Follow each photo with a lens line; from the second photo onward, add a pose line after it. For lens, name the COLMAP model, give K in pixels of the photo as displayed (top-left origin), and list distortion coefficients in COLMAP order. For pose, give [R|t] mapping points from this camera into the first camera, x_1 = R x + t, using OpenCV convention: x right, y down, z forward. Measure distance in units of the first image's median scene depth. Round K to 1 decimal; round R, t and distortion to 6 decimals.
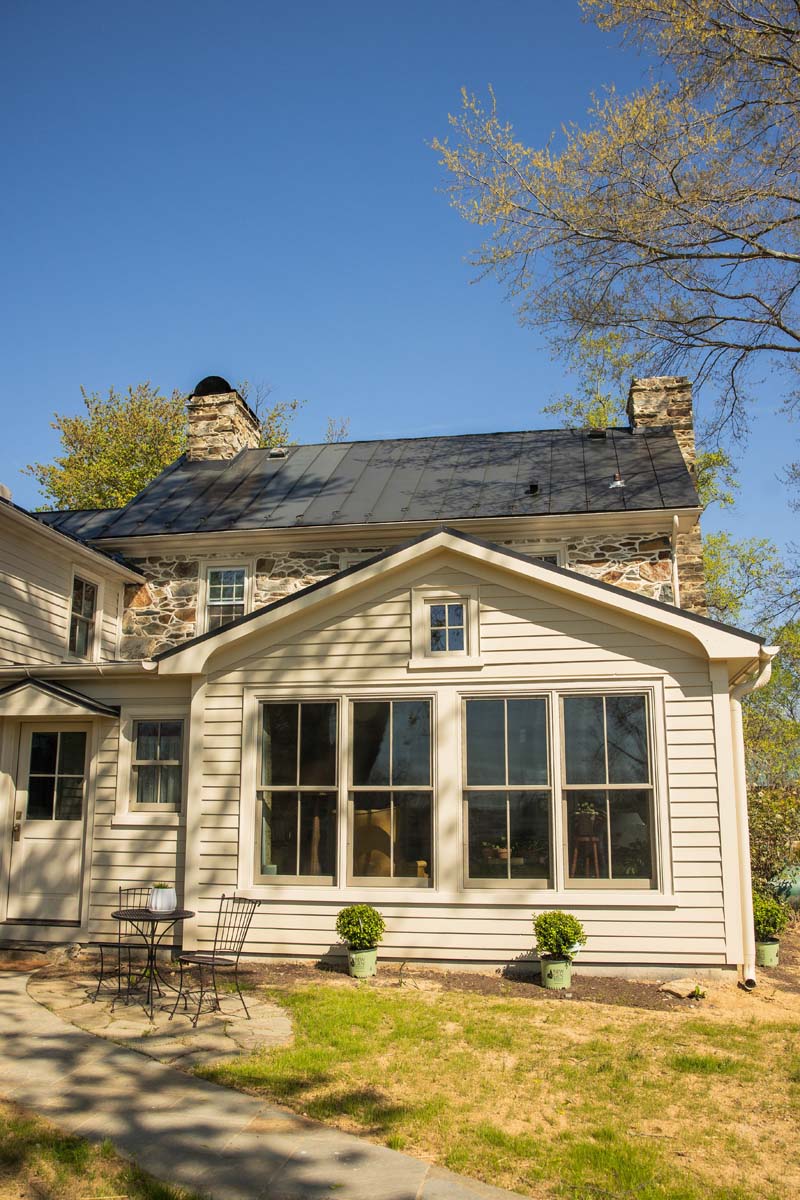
lens RADIAL K [[972.2, 0, 391.6], [0, 972.2, 602.9], [0, 0, 1]] dist [-0.119256, 0.133751]
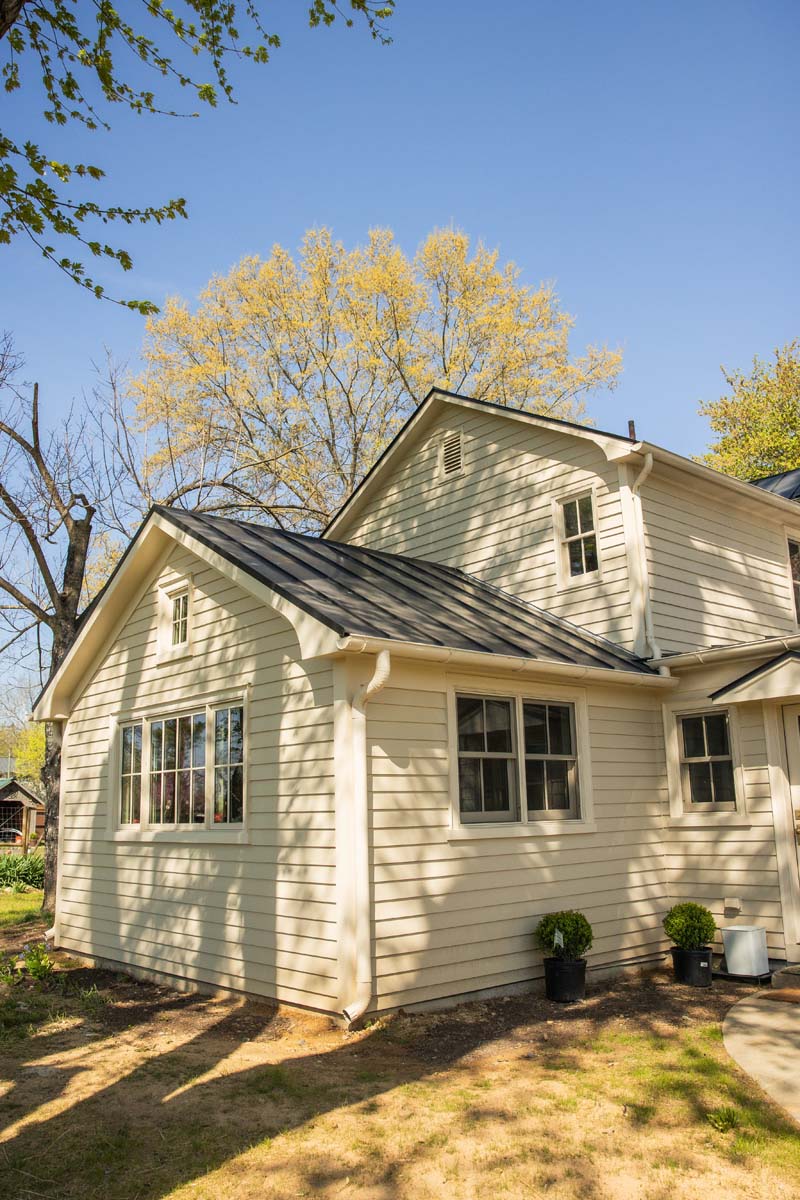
lens RADIAL K [[955.4, 0, 421.3], [0, 955.4, 602.2], [0, 0, 1]] dist [-0.061296, 0.006443]
pose [[0.793105, -0.152073, -0.589795, -0.104917], [0.154760, 0.986864, -0.046347, 0.018933], [0.589096, -0.054519, 0.806222, 0.111139]]
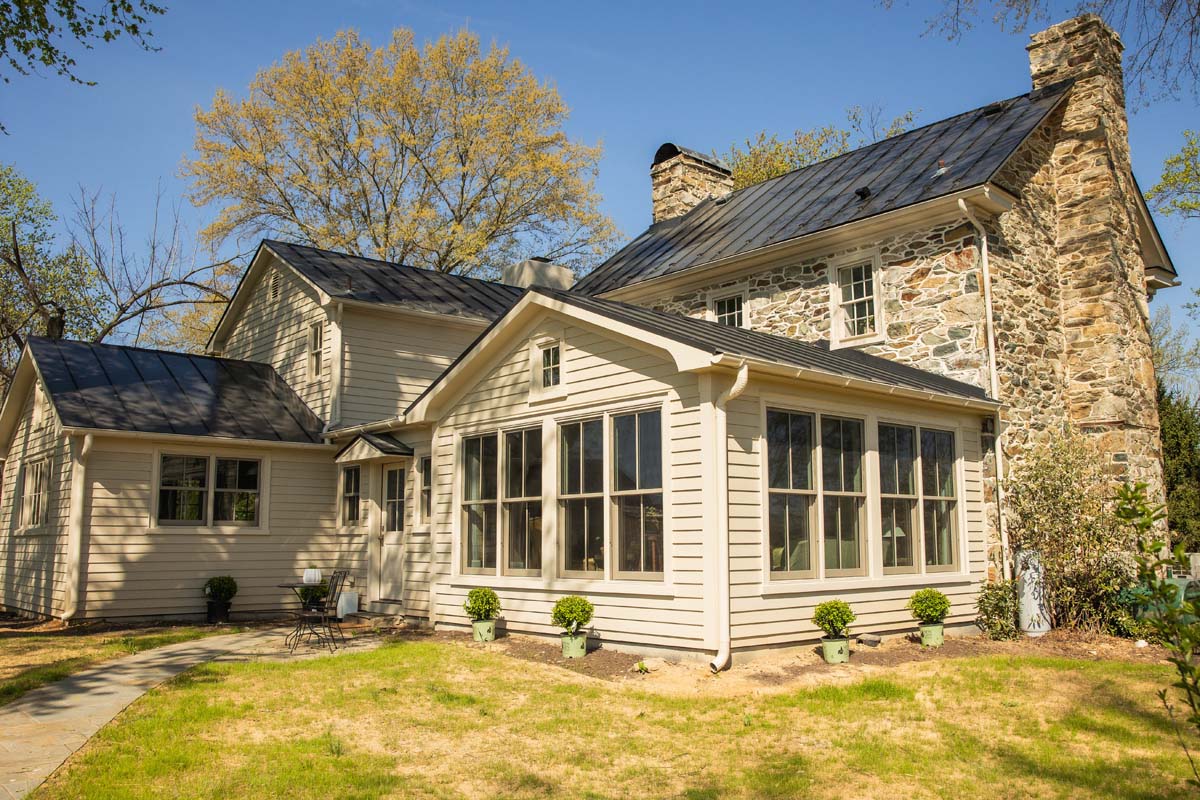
lens RADIAL K [[972.2, 0, 598.0], [0, 972.2, 399.5], [0, 0, 1]] dist [-0.119256, 0.133751]
pose [[0.791022, -0.096237, -0.604171, 0.594828], [0.138386, 0.990100, 0.023474, 0.032589], [0.595931, -0.102177, 0.796509, 0.045265]]
